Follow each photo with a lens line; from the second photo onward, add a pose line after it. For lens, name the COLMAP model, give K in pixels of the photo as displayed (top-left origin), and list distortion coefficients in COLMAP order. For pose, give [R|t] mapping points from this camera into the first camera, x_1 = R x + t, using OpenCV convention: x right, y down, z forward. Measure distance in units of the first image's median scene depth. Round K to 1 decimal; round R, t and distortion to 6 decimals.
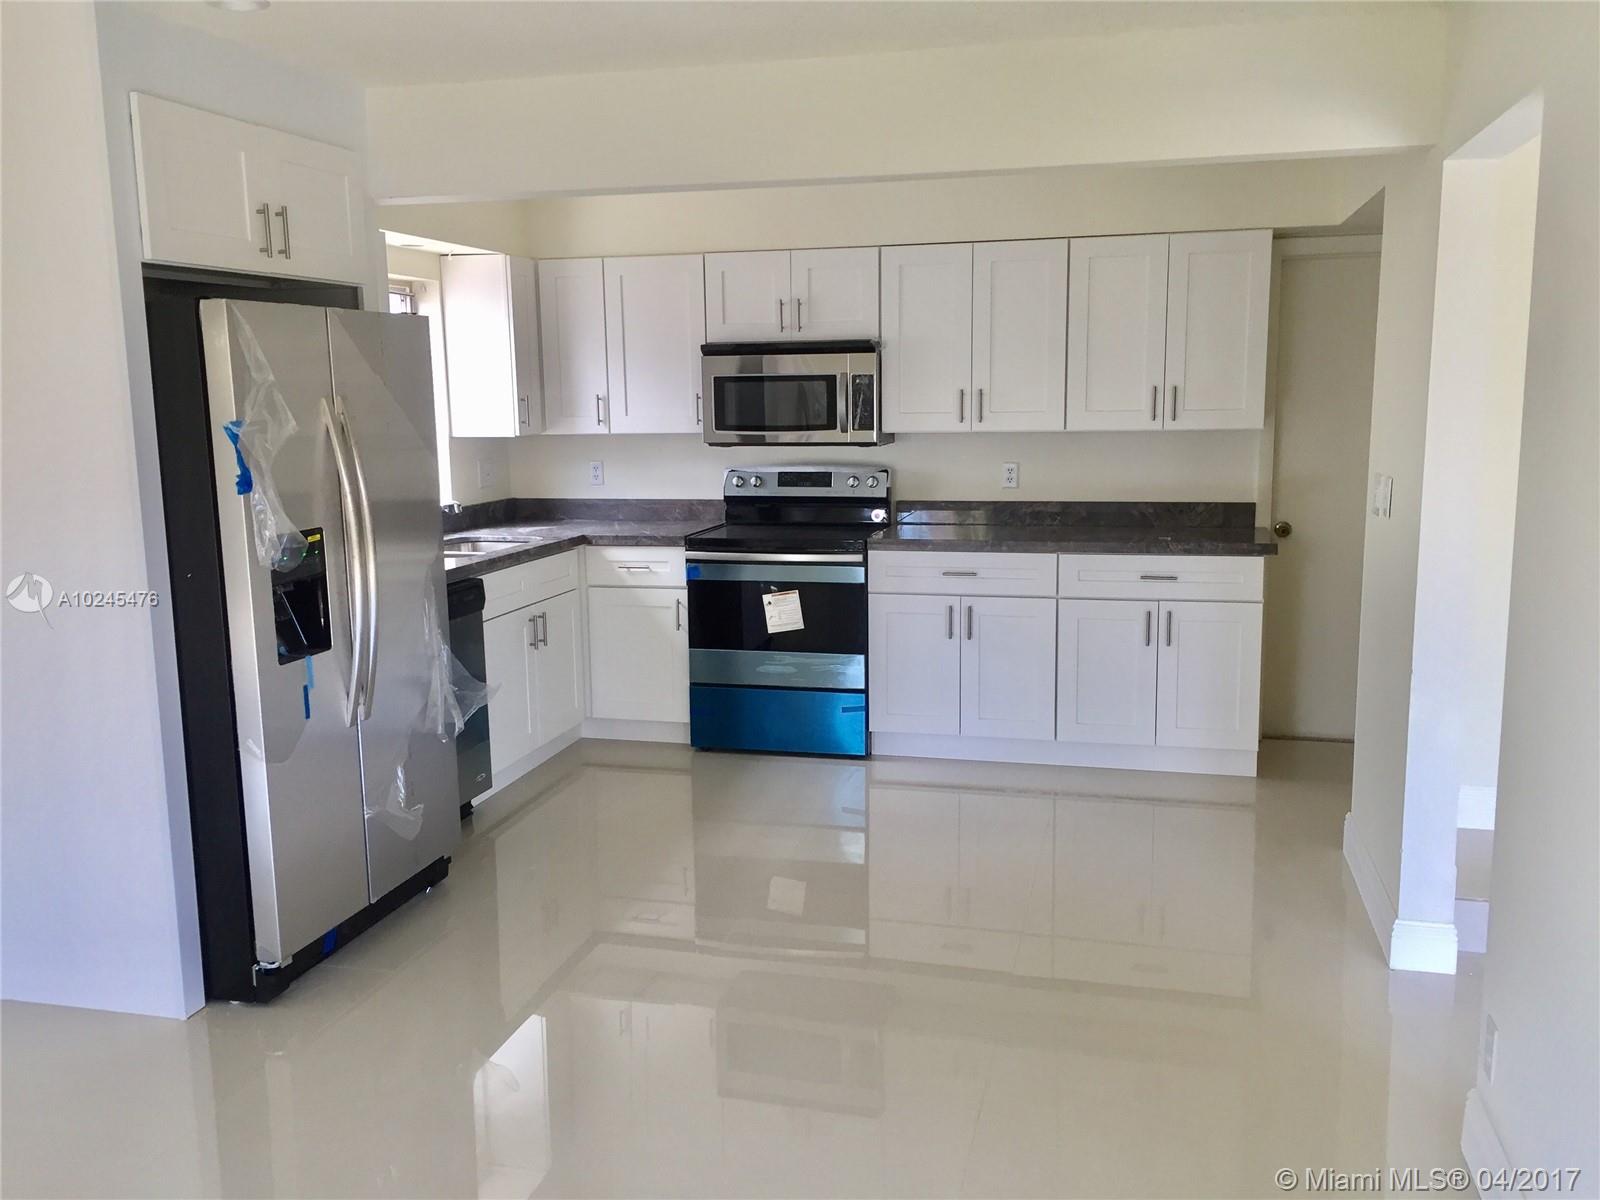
lens RADIAL K [[1338.6, 0, 800.0], [0, 1338.6, 600.0], [0, 0, 1]] dist [0.014263, 0.004610]
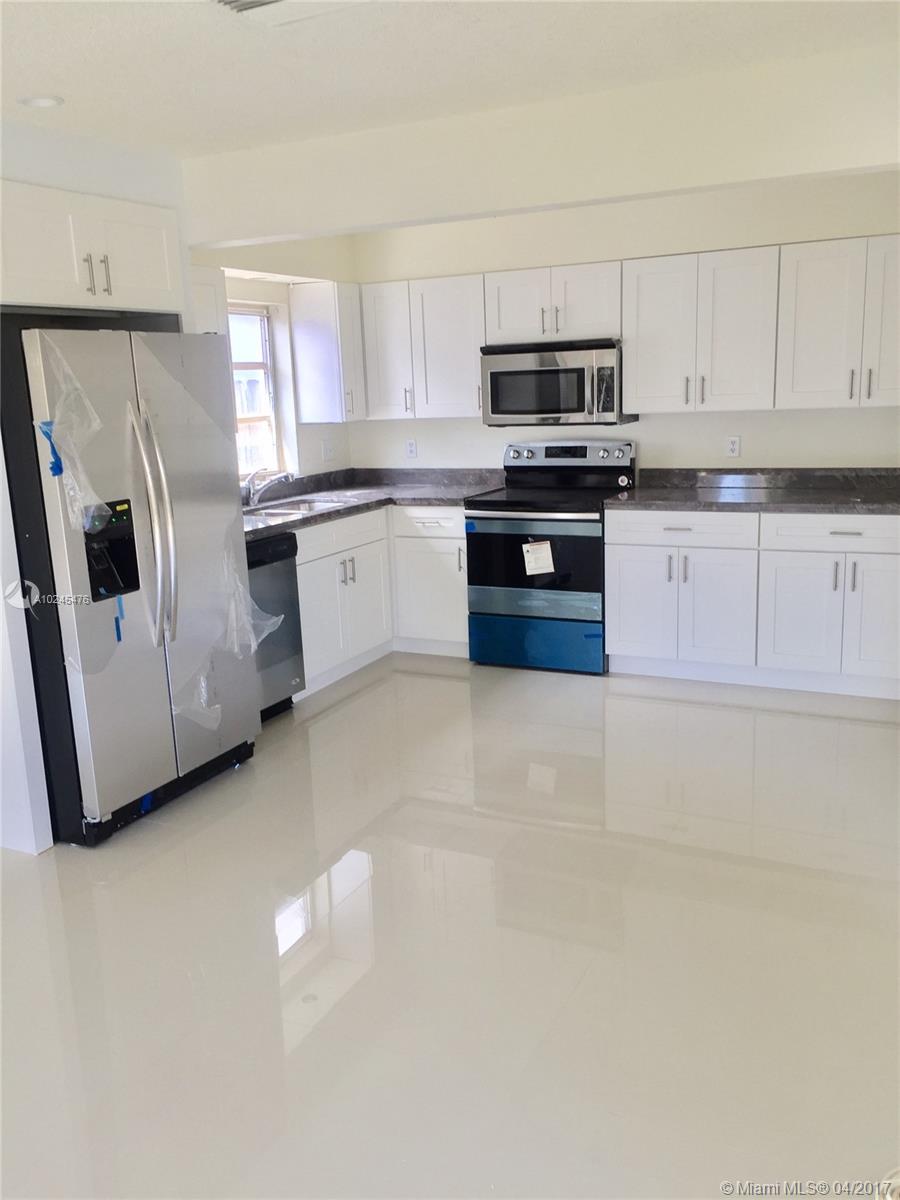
lens RADIAL K [[1004.0, 0, 450.0], [0, 1004.0, 600.0], [0, 0, 1]] dist [0.014263, 0.004610]
pose [[0.978695, 0.018596, -0.204477, 0.100898], [-0.005470, 0.997898, 0.064572, -0.012589], [0.205248, -0.062078, 0.976739, 0.050058]]
